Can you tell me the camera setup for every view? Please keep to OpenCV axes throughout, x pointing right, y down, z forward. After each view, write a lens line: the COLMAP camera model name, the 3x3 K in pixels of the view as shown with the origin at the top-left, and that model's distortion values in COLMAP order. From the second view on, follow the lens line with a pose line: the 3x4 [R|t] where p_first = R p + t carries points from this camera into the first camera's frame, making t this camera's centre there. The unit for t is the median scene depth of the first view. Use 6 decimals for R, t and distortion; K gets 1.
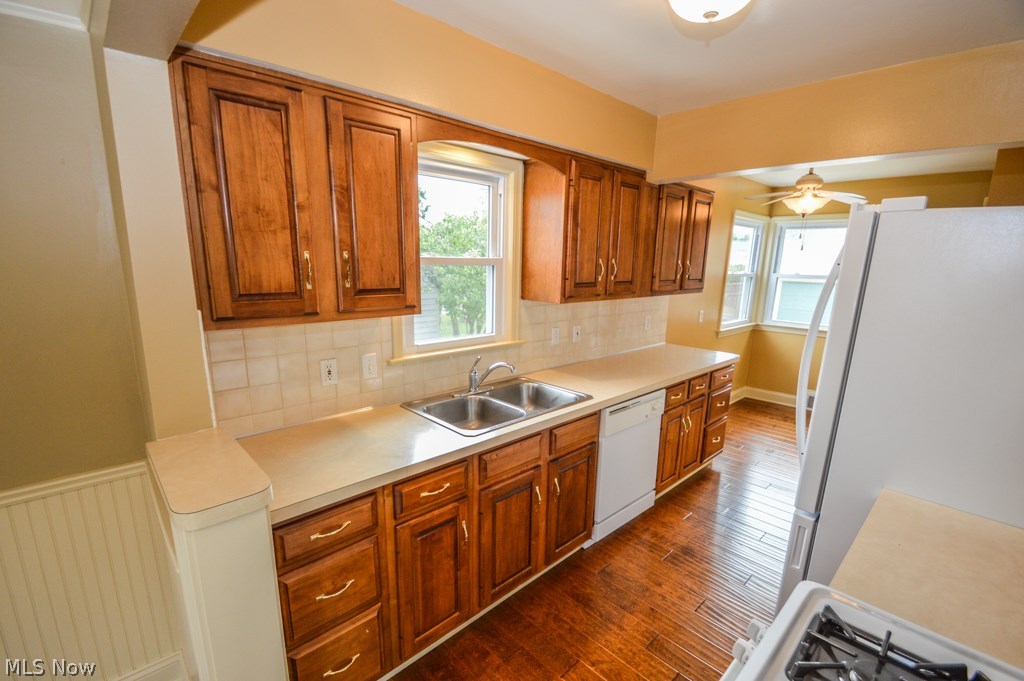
lens RADIAL K [[450.4, 0, 509.0], [0, 450.4, 361.2], [0, 0, 1]] dist [0.004441, -0.015698]
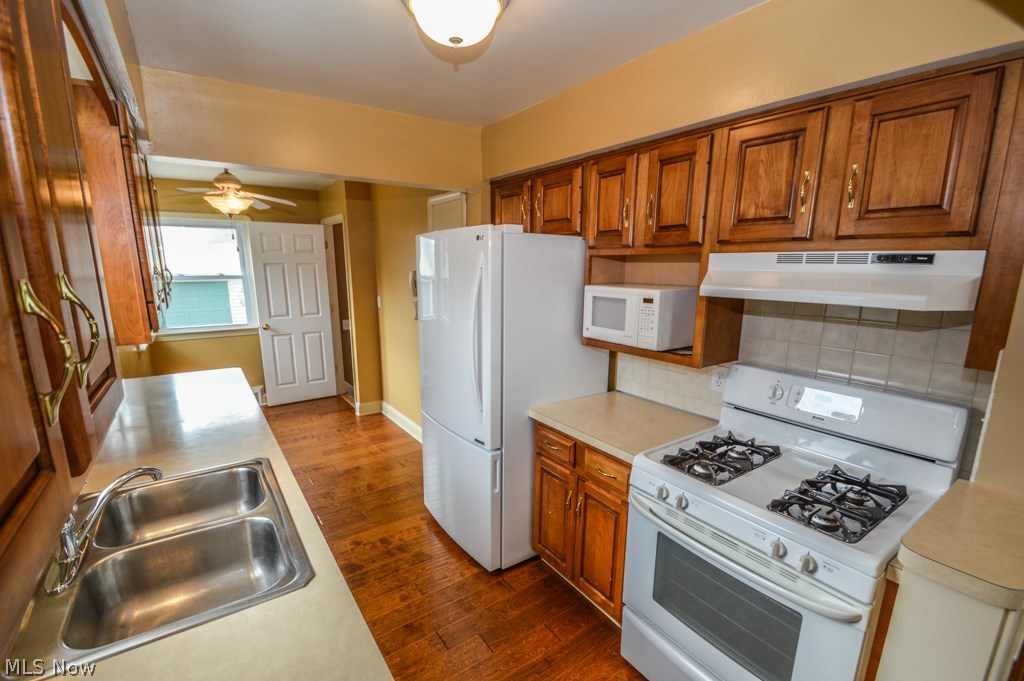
lens RADIAL K [[450.4, 0, 509.0], [0, 450.4, 361.2], [0, 0, 1]] dist [0.004441, -0.015698]
pose [[0.148182, -0.227033, 0.962548, -0.595080], [0.218425, 0.956770, 0.192044, -0.175471], [-0.964538, 0.181787, 0.191366, 0.650015]]
